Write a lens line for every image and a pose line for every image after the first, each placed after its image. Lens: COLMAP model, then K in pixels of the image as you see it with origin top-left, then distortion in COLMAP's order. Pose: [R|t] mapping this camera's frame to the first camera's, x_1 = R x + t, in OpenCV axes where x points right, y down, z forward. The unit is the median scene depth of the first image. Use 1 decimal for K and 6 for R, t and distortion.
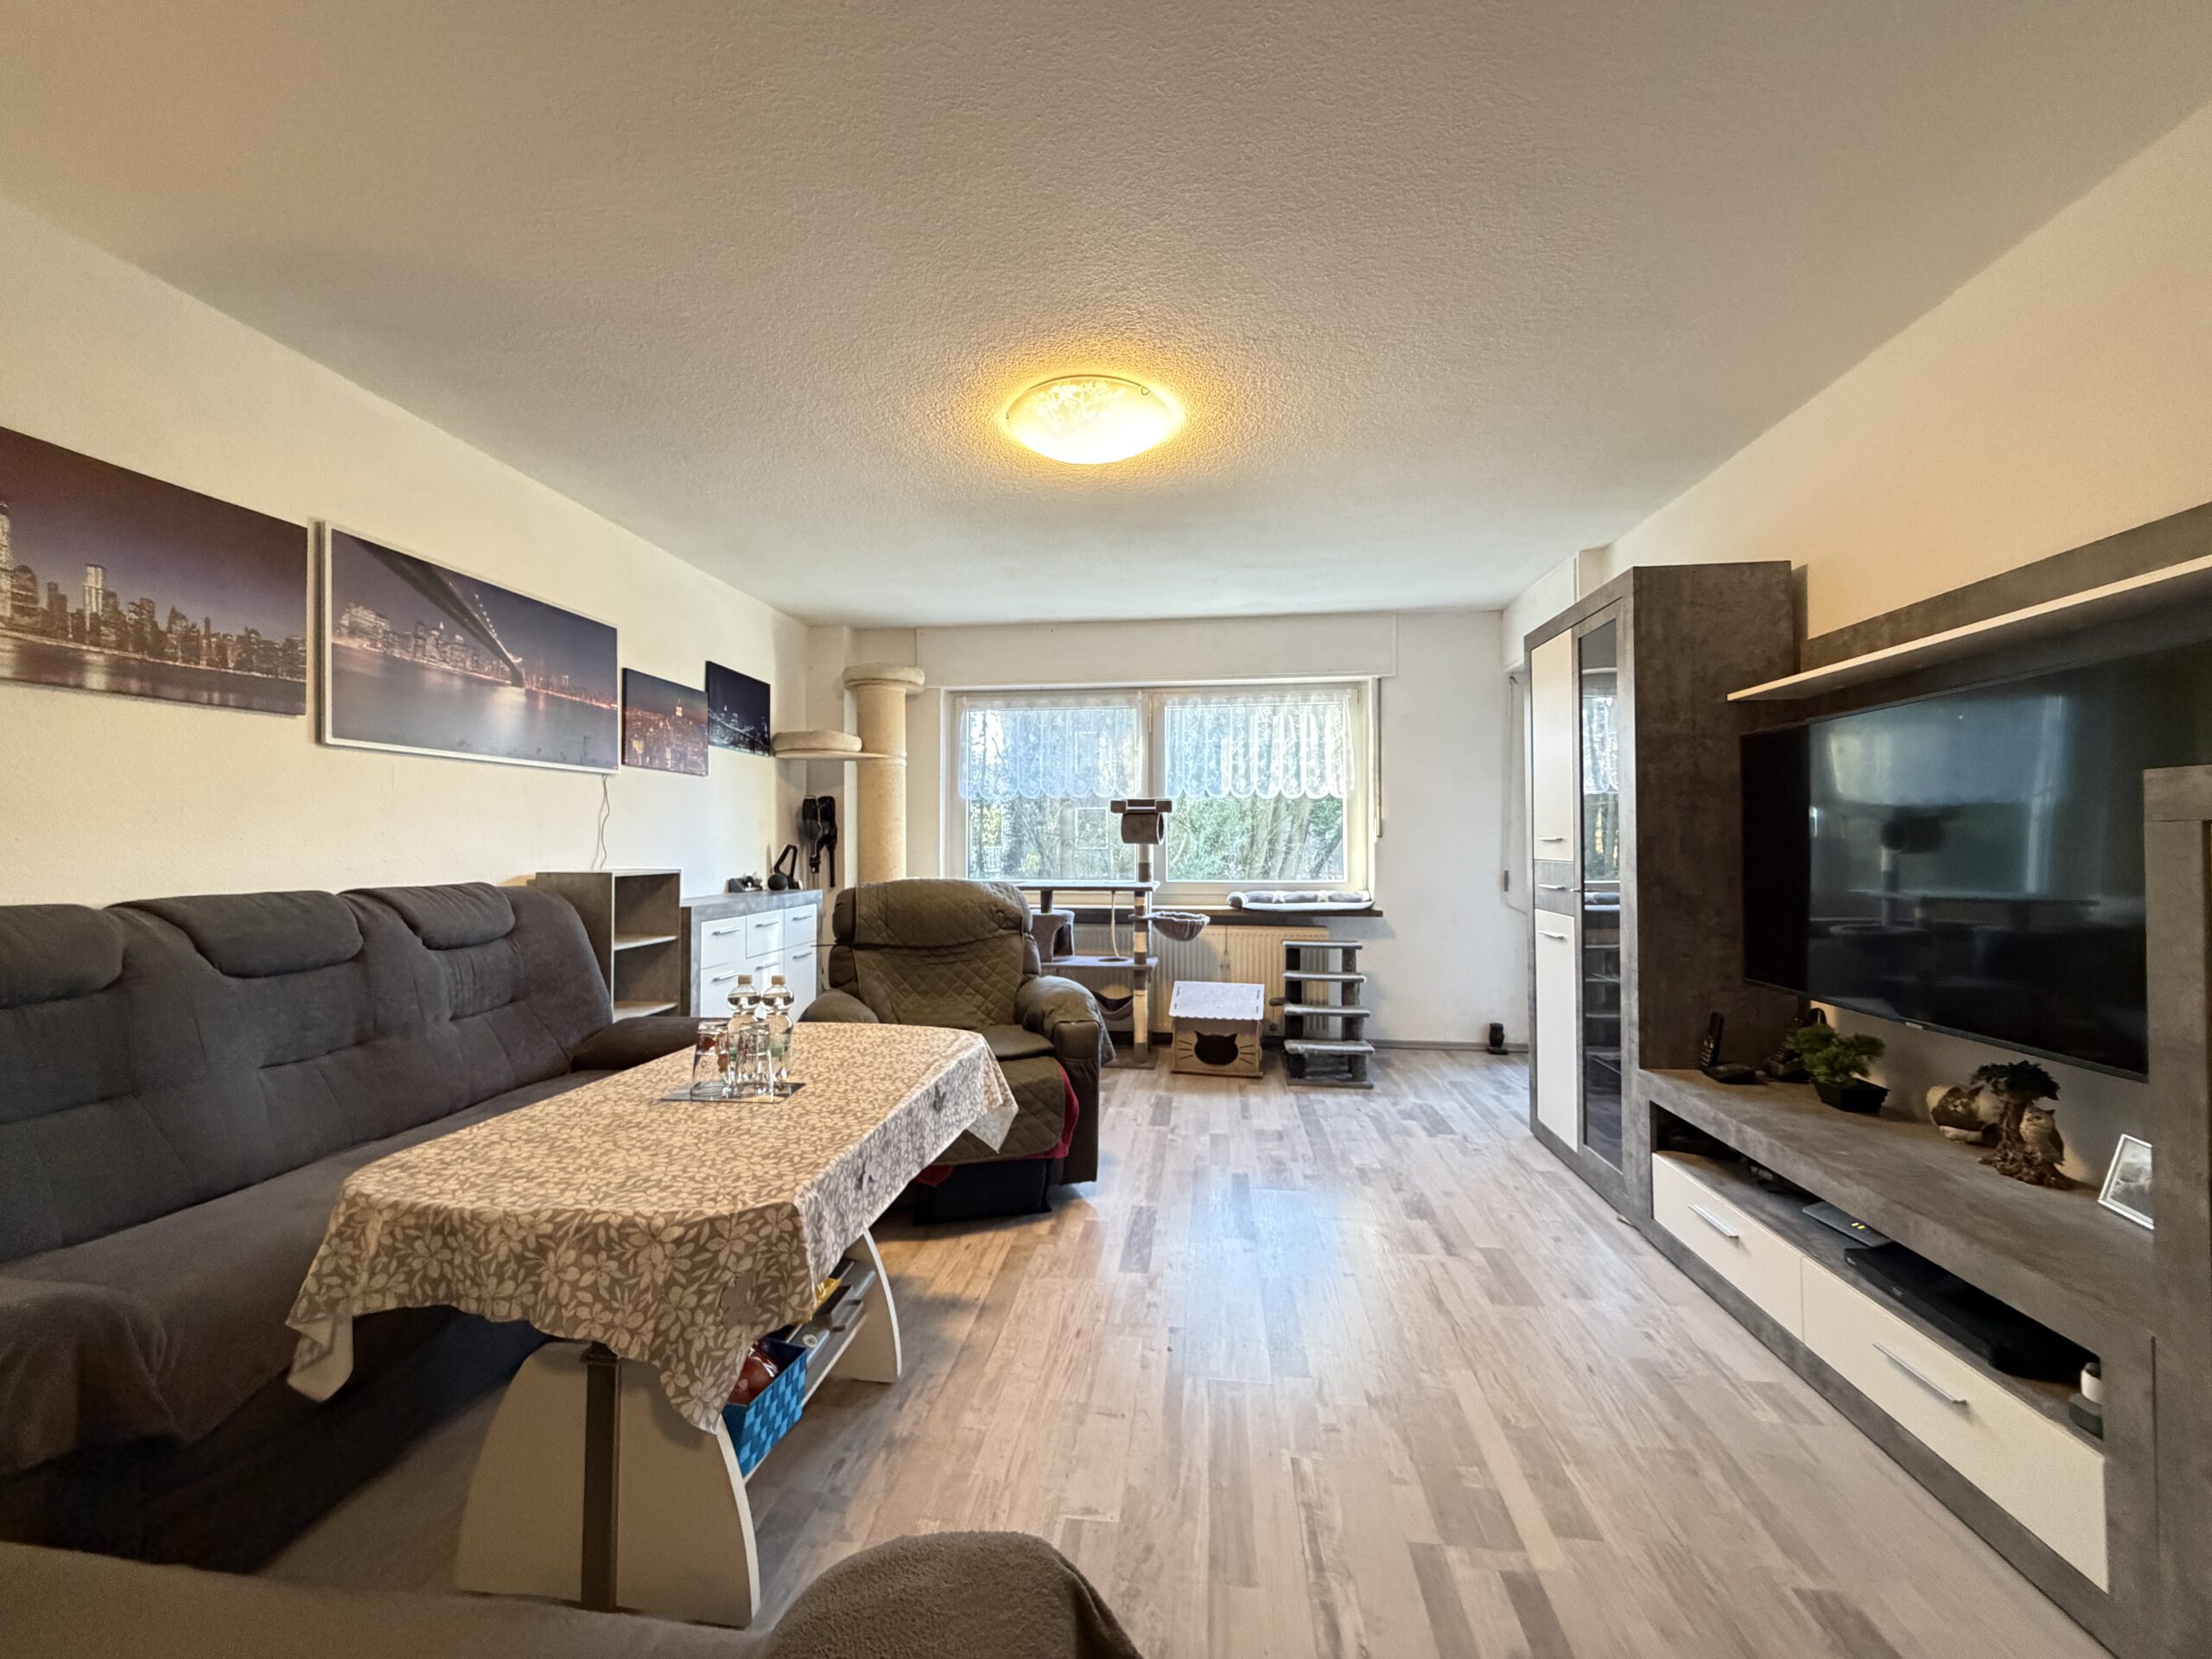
lens RADIAL K [[880.8, 0, 1101.1], [0, 880.8, 834.2], [0, 0, 1]] dist [0.000184, -0.000009]
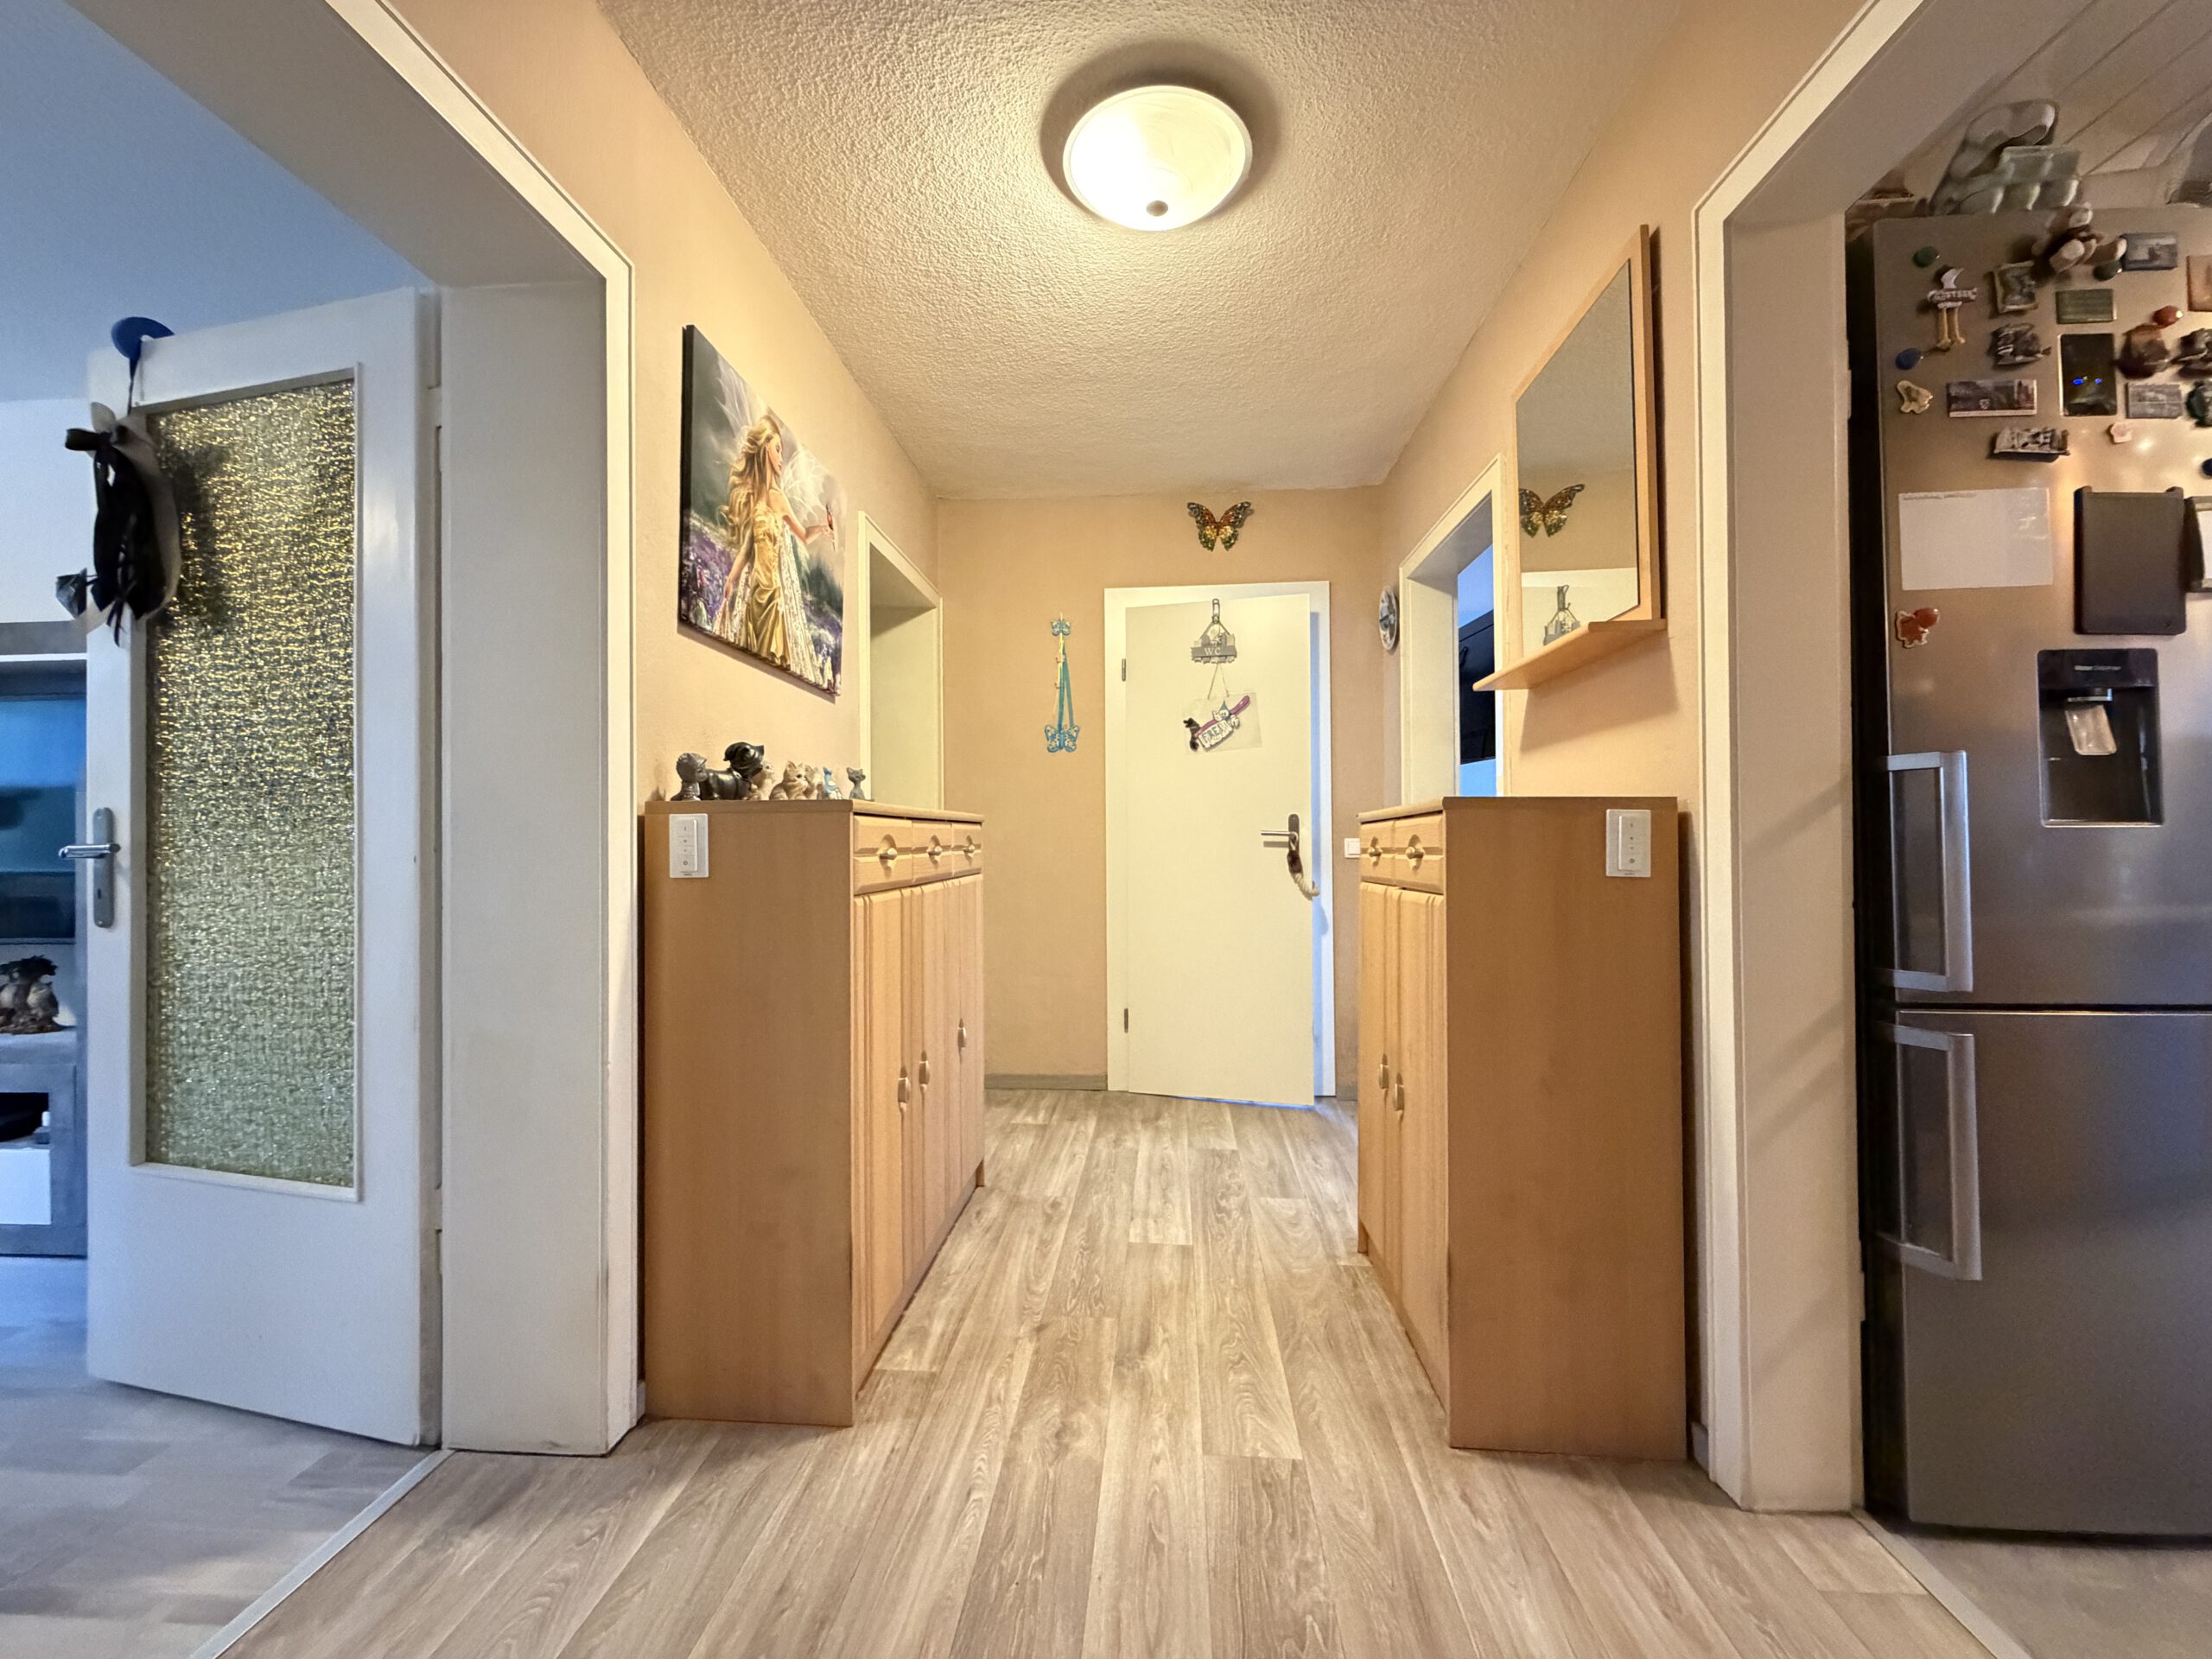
lens RADIAL K [[880.8, 0, 1104.9], [0, 880.8, 828.3], [0, 0, 1]] dist [0.000184, -0.000009]
pose [[-0.052466, 0.011591, 0.998555, -0.543608], [-0.006742, 0.999906, -0.011961, 0.052374], [-0.998600, -0.007360, -0.052383, -0.741943]]
